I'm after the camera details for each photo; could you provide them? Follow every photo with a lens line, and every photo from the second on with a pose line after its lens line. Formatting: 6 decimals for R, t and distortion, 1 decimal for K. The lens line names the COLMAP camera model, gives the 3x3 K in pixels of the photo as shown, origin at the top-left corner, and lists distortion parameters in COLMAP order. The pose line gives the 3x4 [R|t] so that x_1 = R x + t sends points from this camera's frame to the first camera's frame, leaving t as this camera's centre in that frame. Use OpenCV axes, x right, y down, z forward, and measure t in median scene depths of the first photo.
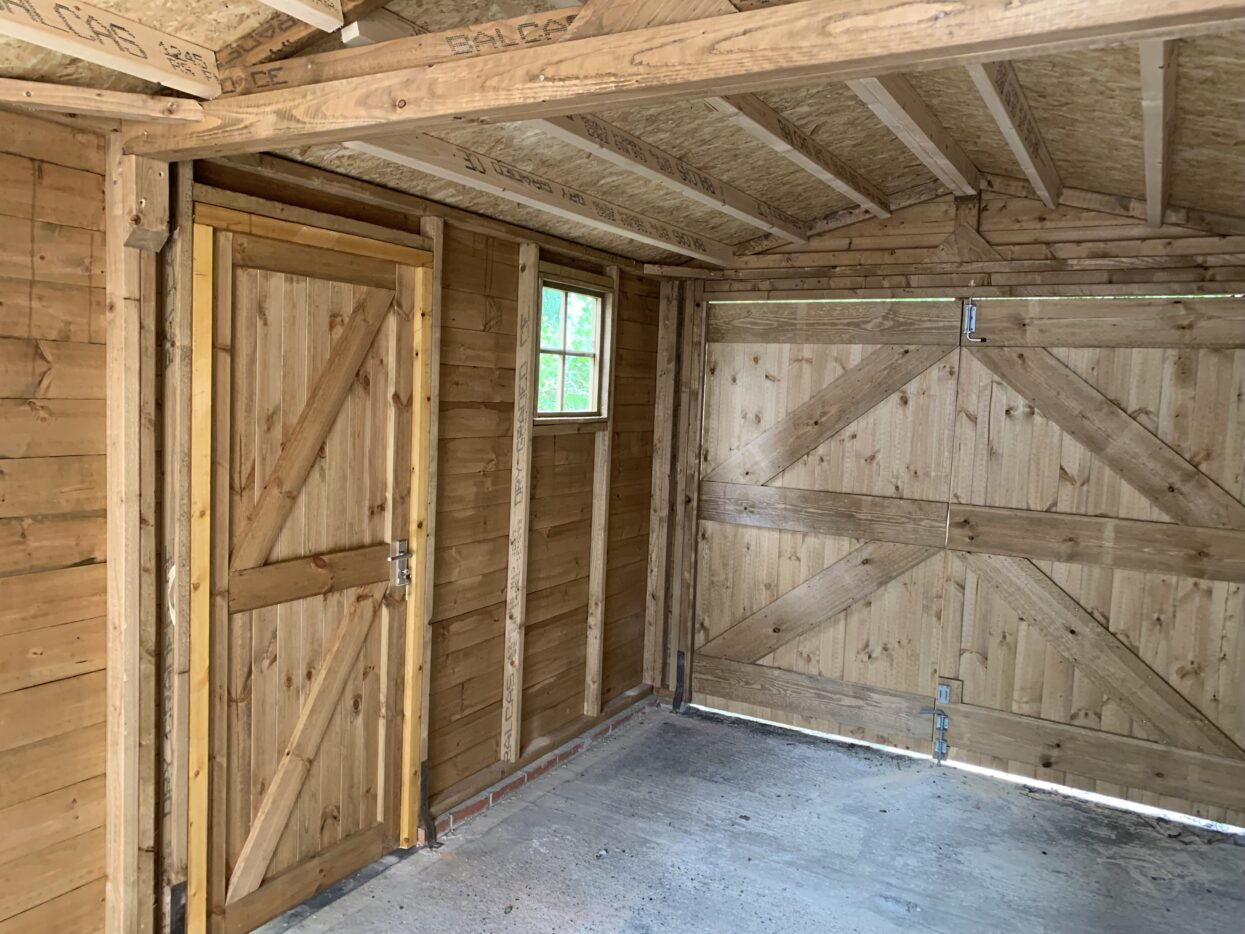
lens RADIAL K [[940.3, 0, 620.2], [0, 940.3, 474.9], [0, 0, 1]] dist [0.083042, -0.138609]
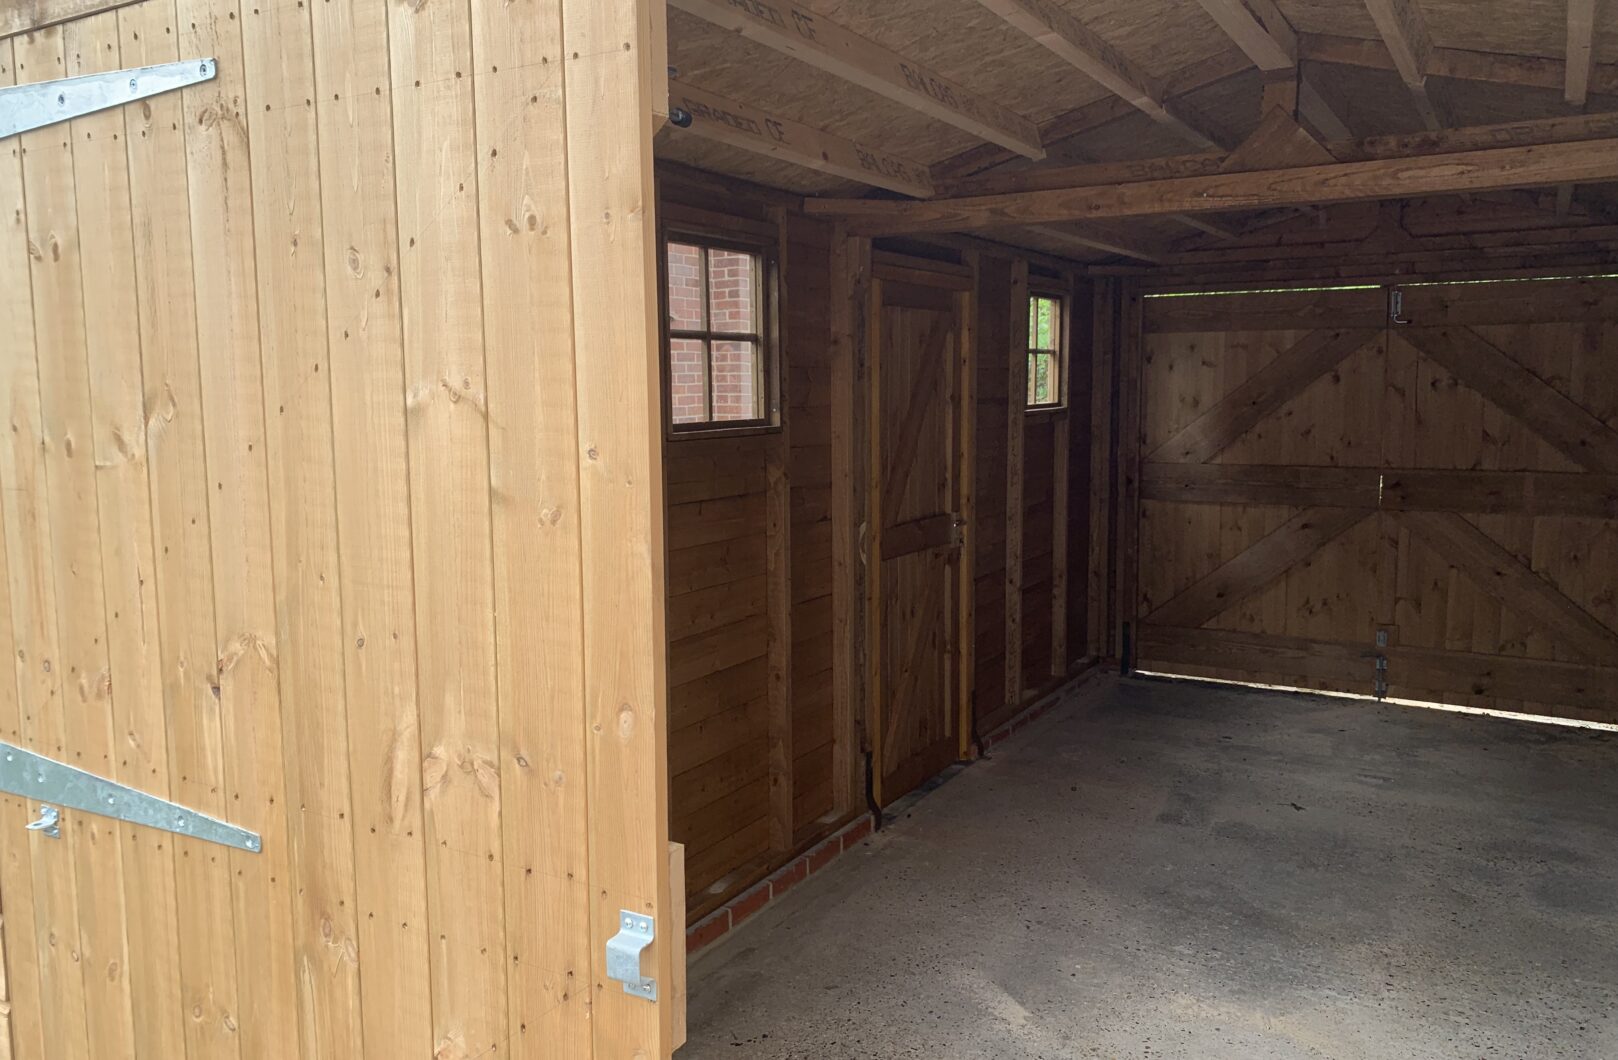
lens RADIAL K [[1218.0, 0, 809.0], [0, 1218.0, 530.0], [0, 0, 1]] dist [0.027090, -0.045065]
pose [[0.998471, -0.046405, -0.030045, -0.299987], [0.047198, 0.998540, 0.026256, 0.033738], [0.028782, -0.027634, 0.999204, -0.482184]]
